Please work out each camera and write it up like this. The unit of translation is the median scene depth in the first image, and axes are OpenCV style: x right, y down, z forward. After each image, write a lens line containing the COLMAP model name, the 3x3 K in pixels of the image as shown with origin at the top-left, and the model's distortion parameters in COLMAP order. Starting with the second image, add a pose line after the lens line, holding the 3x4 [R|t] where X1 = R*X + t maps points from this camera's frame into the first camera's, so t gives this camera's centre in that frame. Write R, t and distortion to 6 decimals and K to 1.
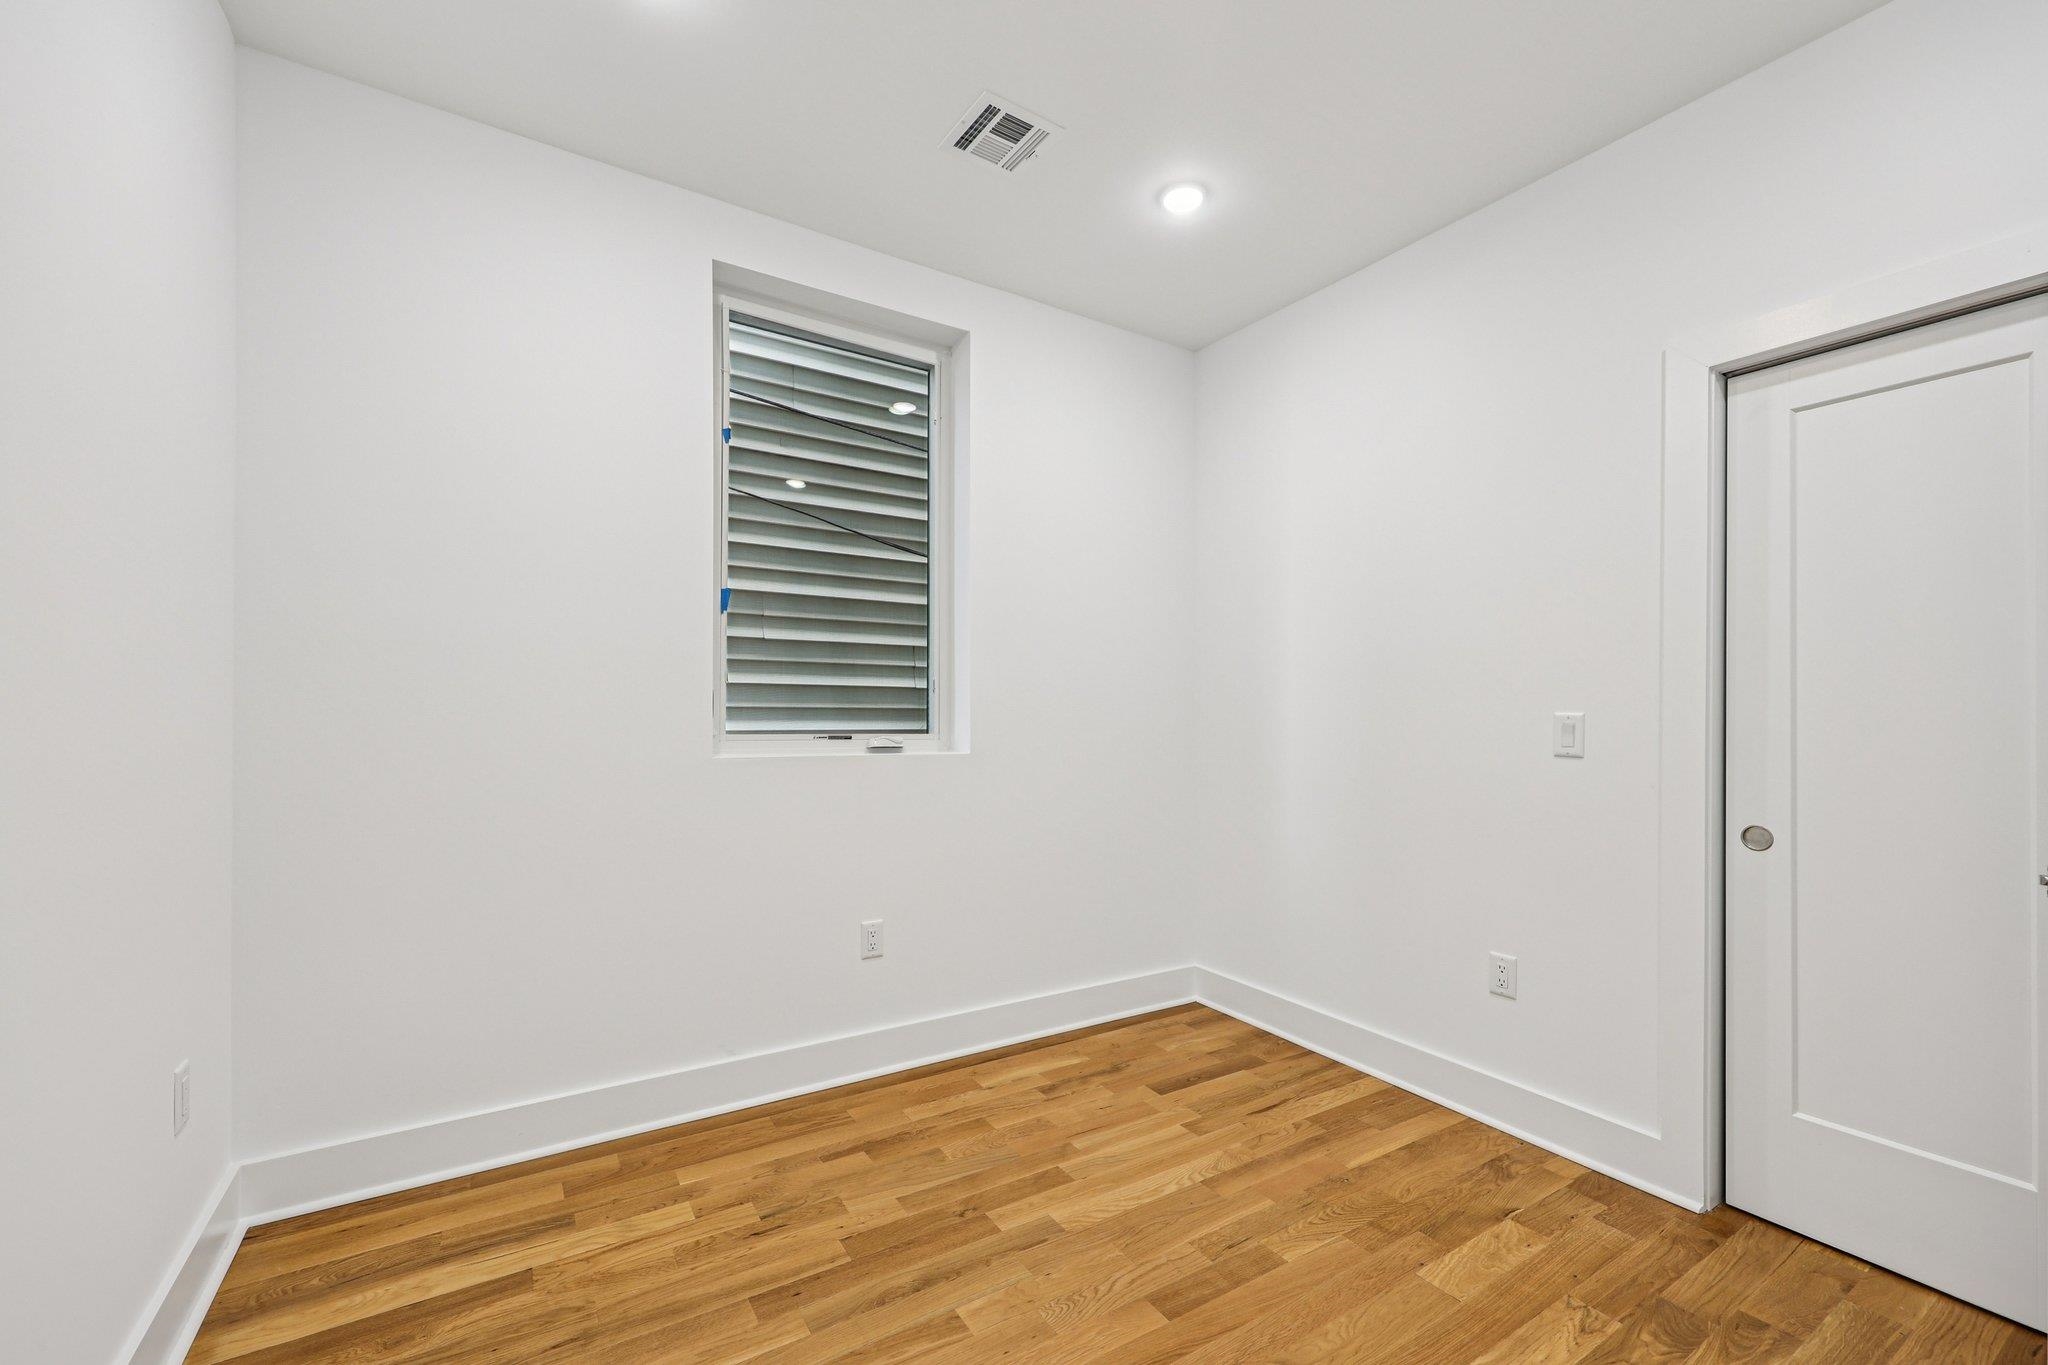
lens RADIAL K [[841.3, 0, 1023.2], [0, 841.3, 707.2], [0, 0, 1]] dist [0.000756, 0.000162]
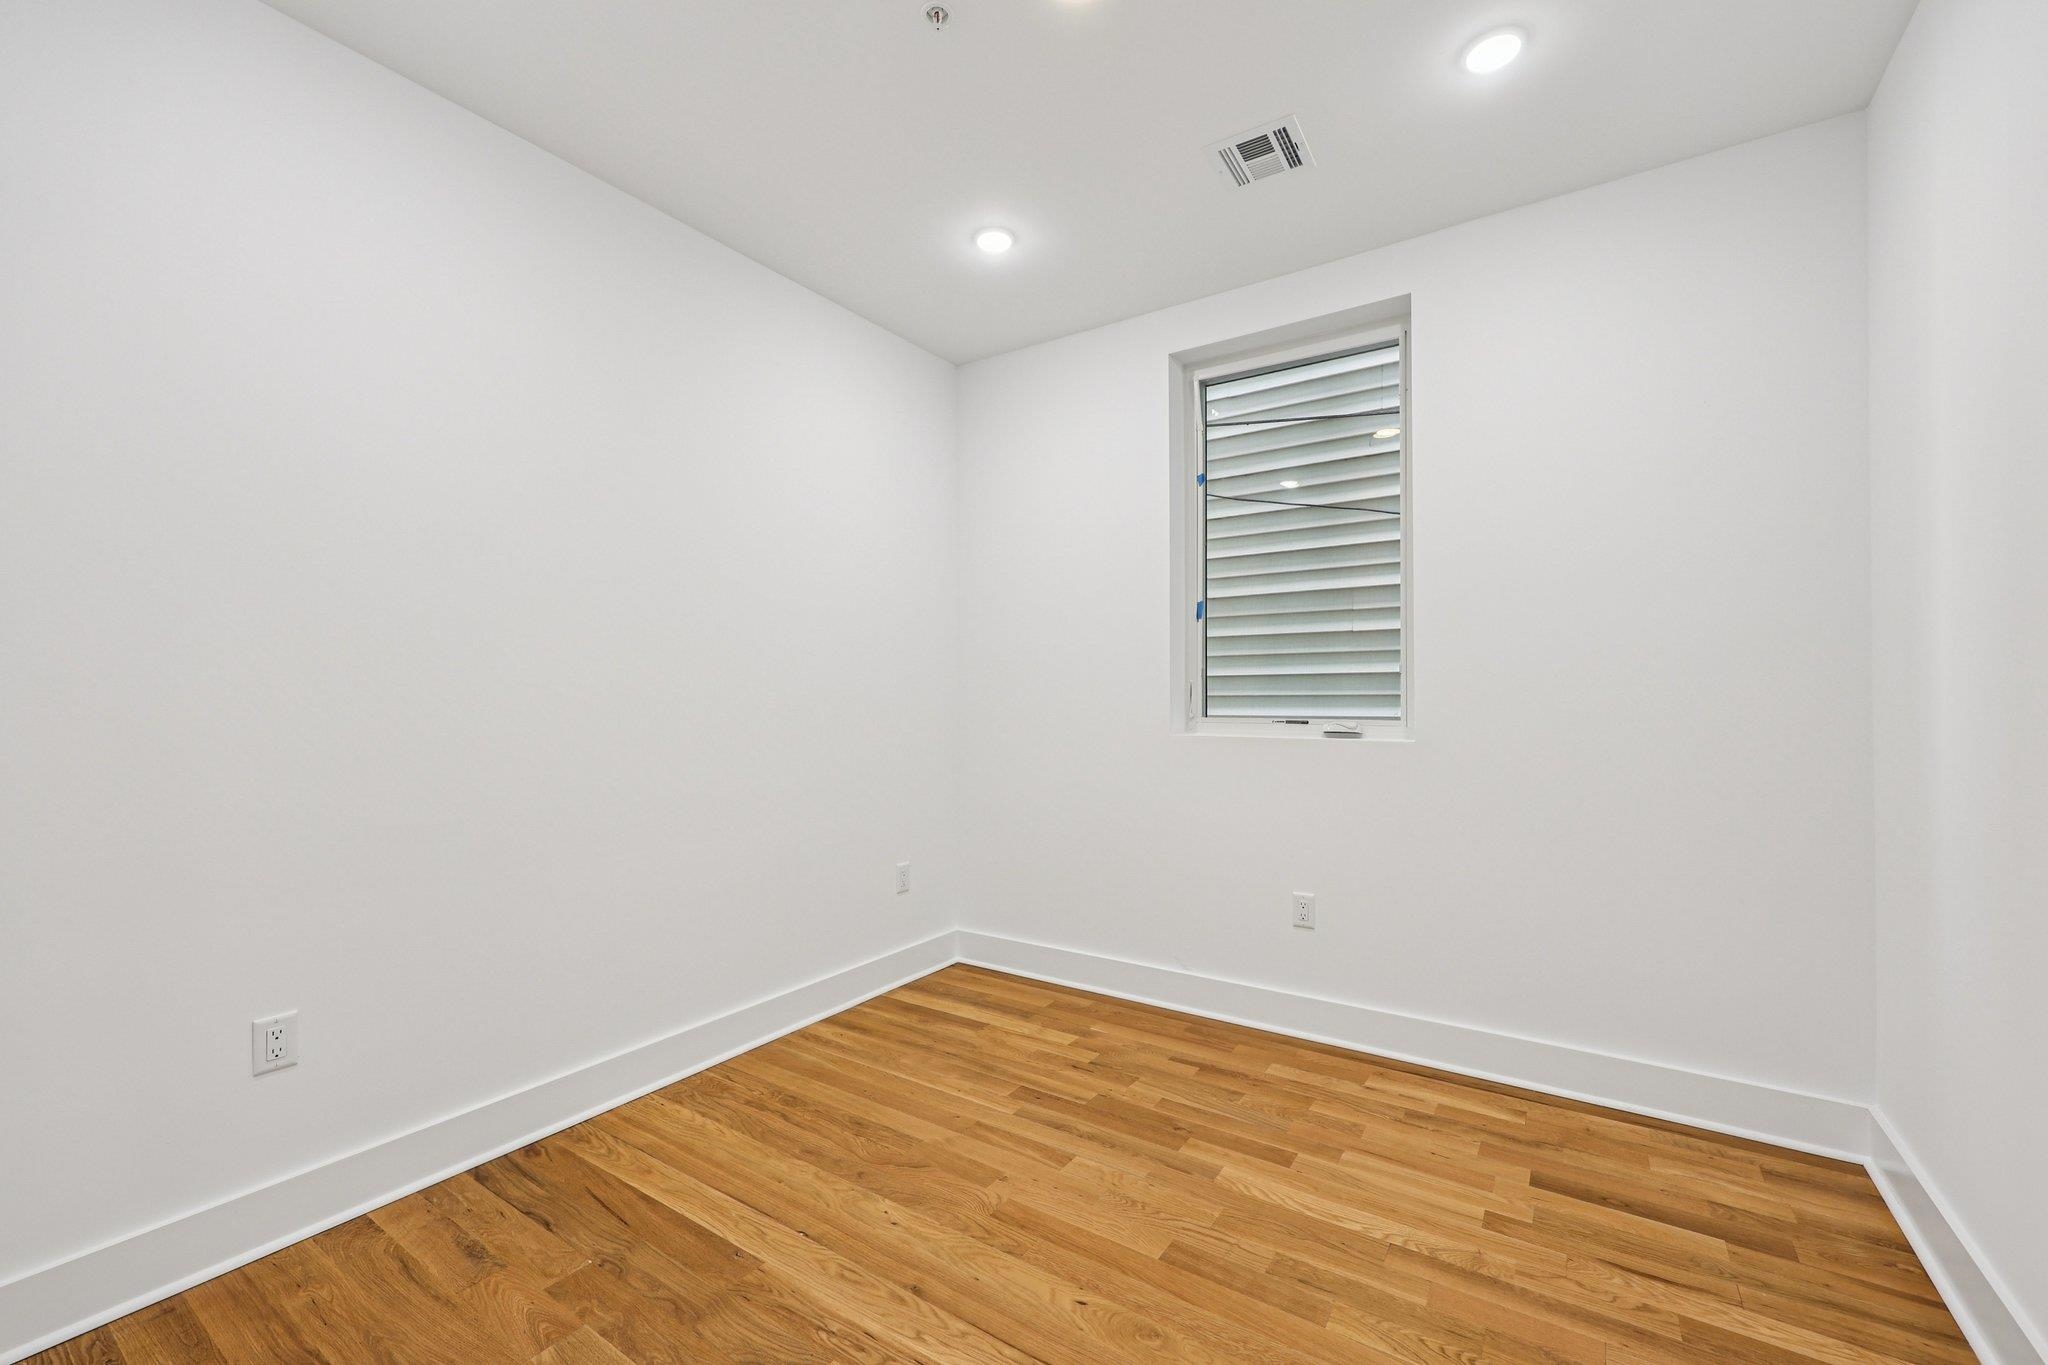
lens RADIAL K [[836.6, 0, 1029.6], [0, 836.6, 689.8], [0, 0, 1]] dist [0.000189, 0.000104]
pose [[0.409406, -0.016378, -0.912205, 0.775320], [0.008706, 0.999863, -0.014044, 0.008058], [0.912311, -0.002192, 0.409493, 0.289695]]
